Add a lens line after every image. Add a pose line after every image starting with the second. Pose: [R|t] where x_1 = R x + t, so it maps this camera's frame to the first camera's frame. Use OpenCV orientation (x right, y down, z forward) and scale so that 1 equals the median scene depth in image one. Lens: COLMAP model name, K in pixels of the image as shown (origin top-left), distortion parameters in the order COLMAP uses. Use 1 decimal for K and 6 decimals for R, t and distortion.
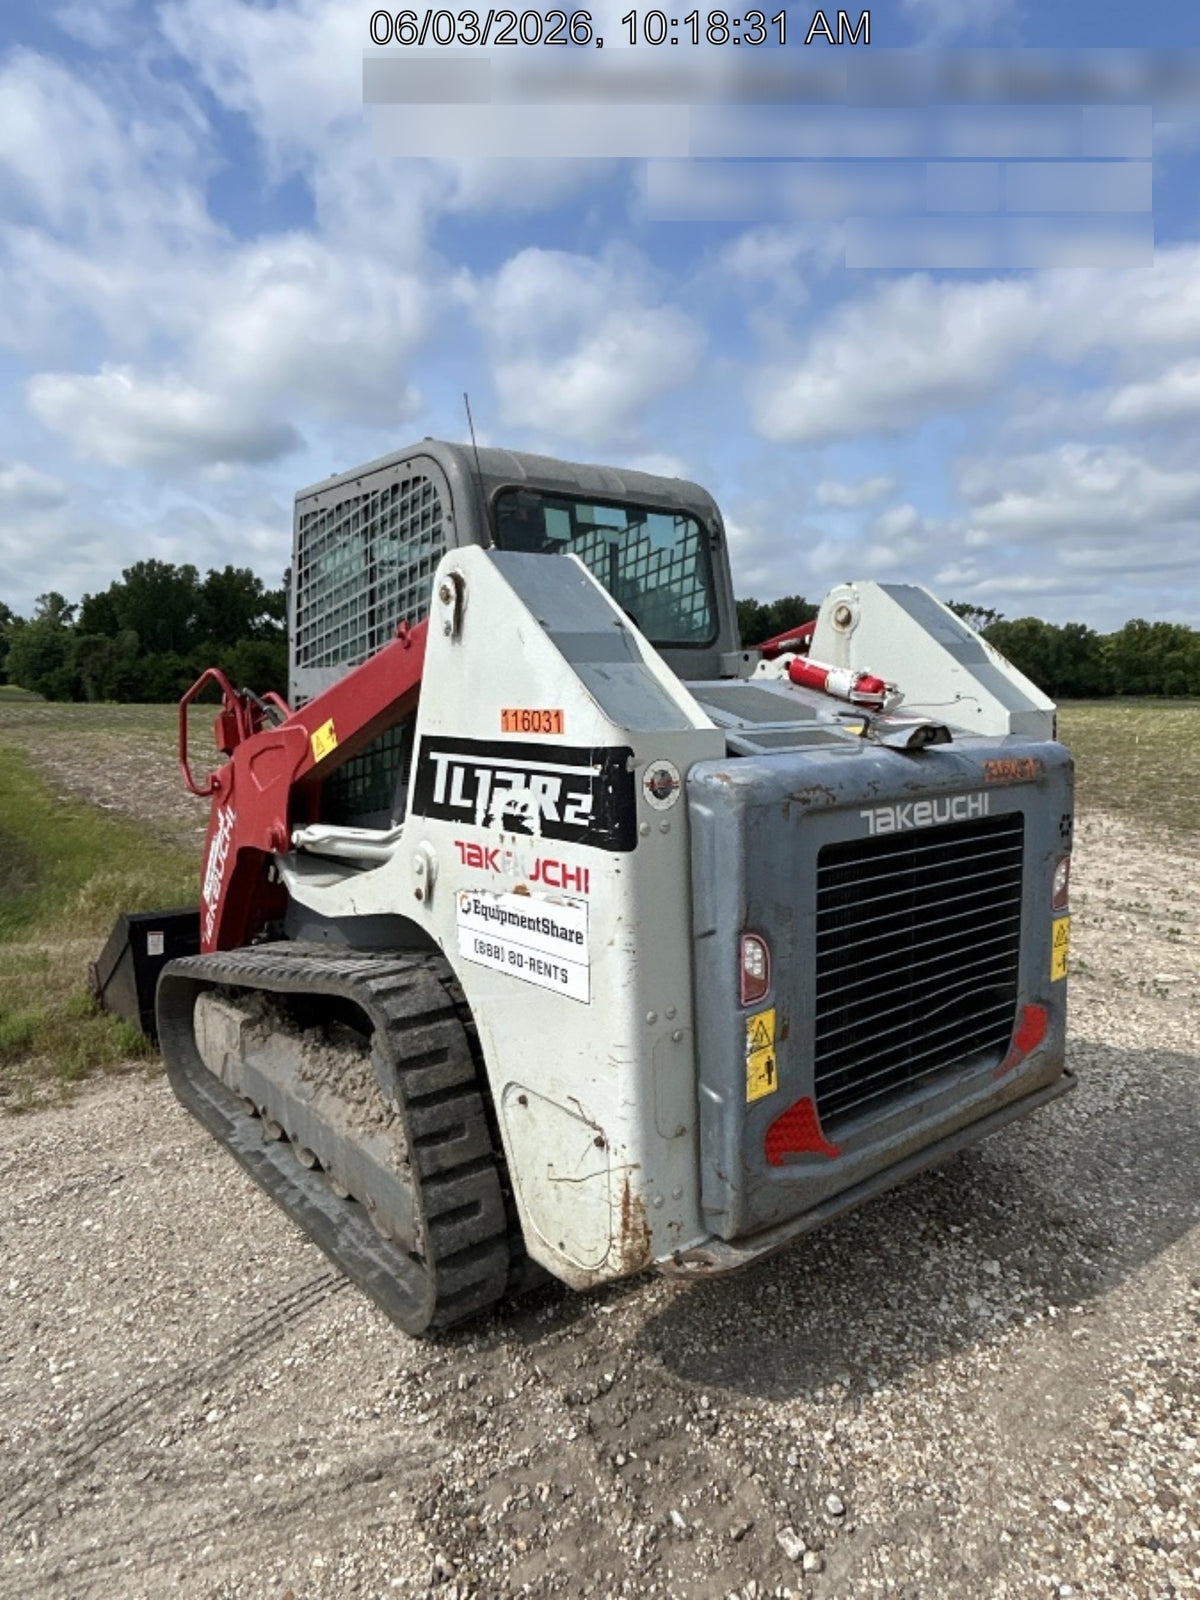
lens RADIAL K [[994.5, 0, 595.9], [0, 994.5, 788.4], [0, 0, 1]] dist [0.003115, -0.001530]
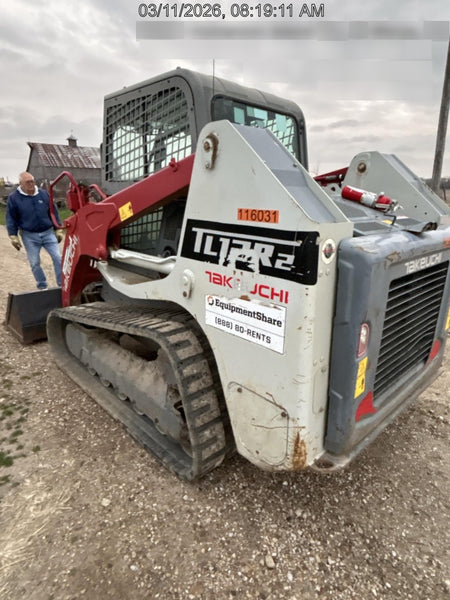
lens RADIAL K [[360.8, 0, 223.3], [0, 360.8, 295.3], [0, 0, 1]] dist [-0.000744, -0.001393]
pose [[0.996708, 0.012353, 0.080125, -0.177268], [-0.026170, 0.984438, 0.173772, -0.032368], [-0.076731, -0.175297, 0.981521, 0.256475]]
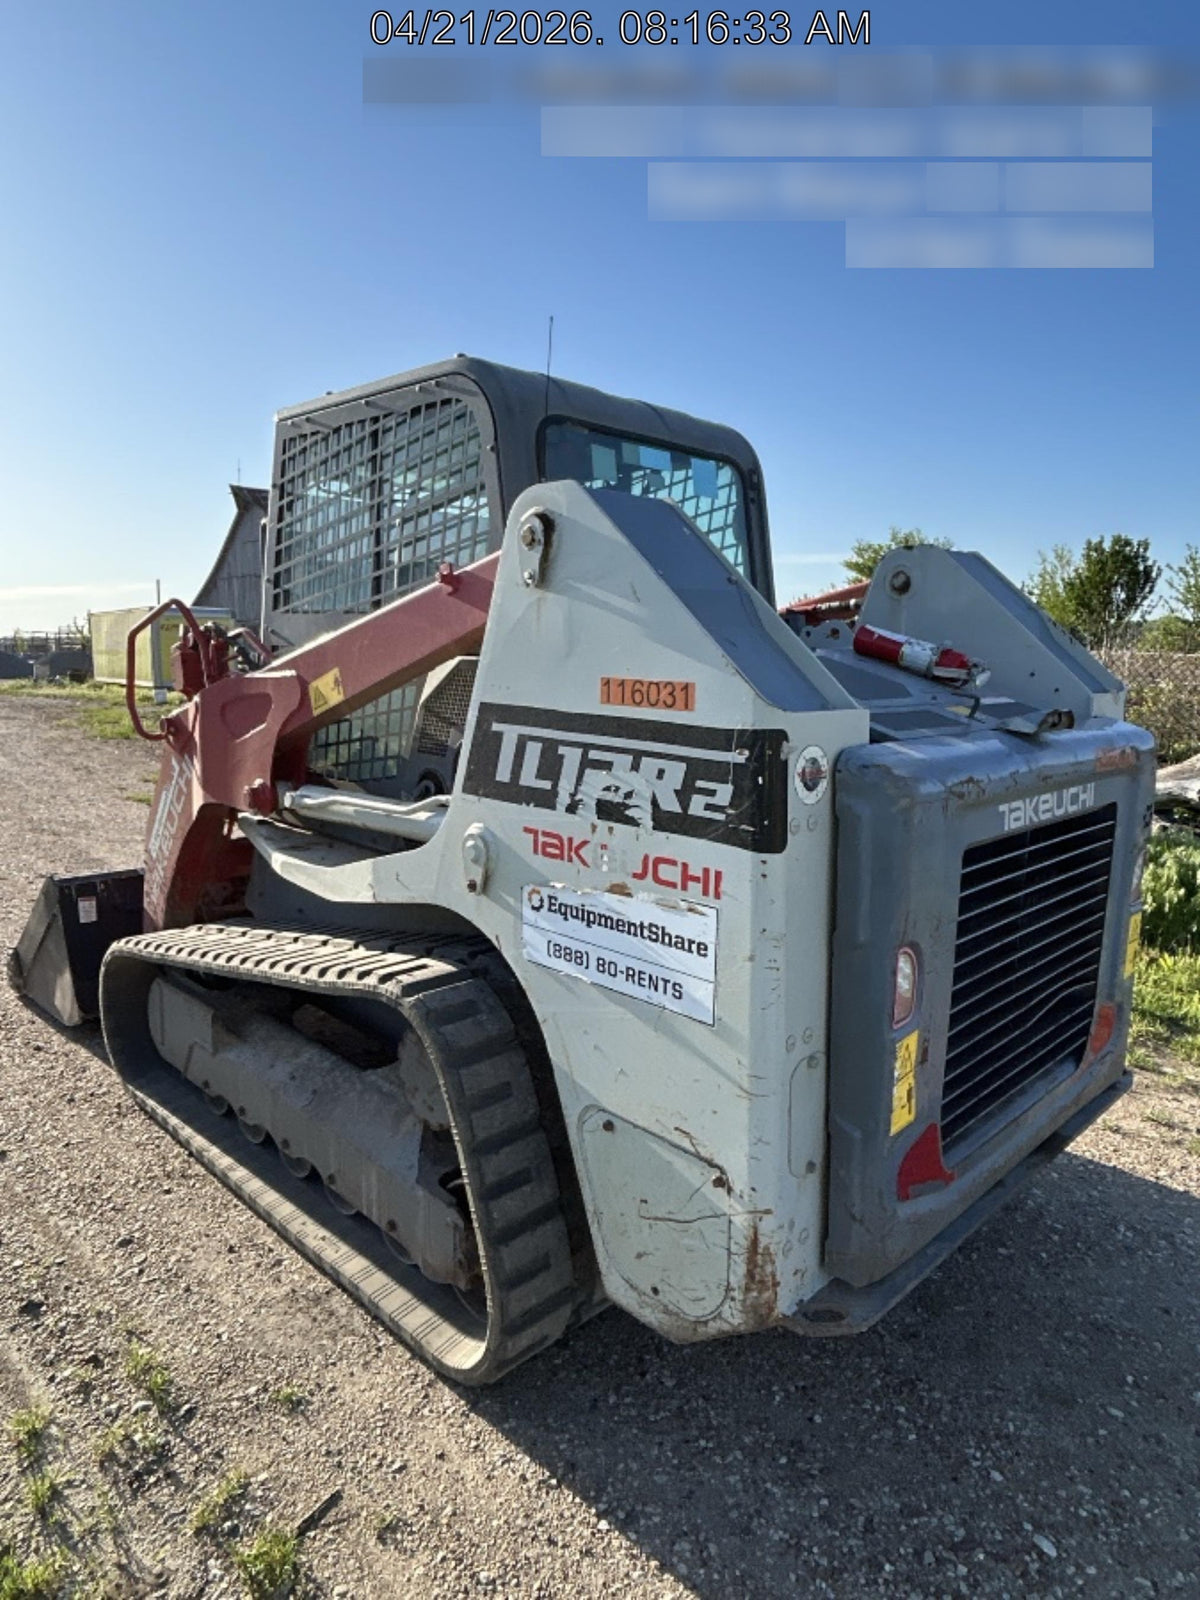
lens RADIAL K [[994.5, 0, 595.9], [0, 994.5, 788.4], [0, 0, 1]] dist [0.003115, -0.001530]
pose [[0.994005, 0.020825, 0.107331, -0.185626], [-0.025842, 0.998627, 0.045563, -0.023029], [-0.106234, -0.048063, 0.993179, 0.148419]]
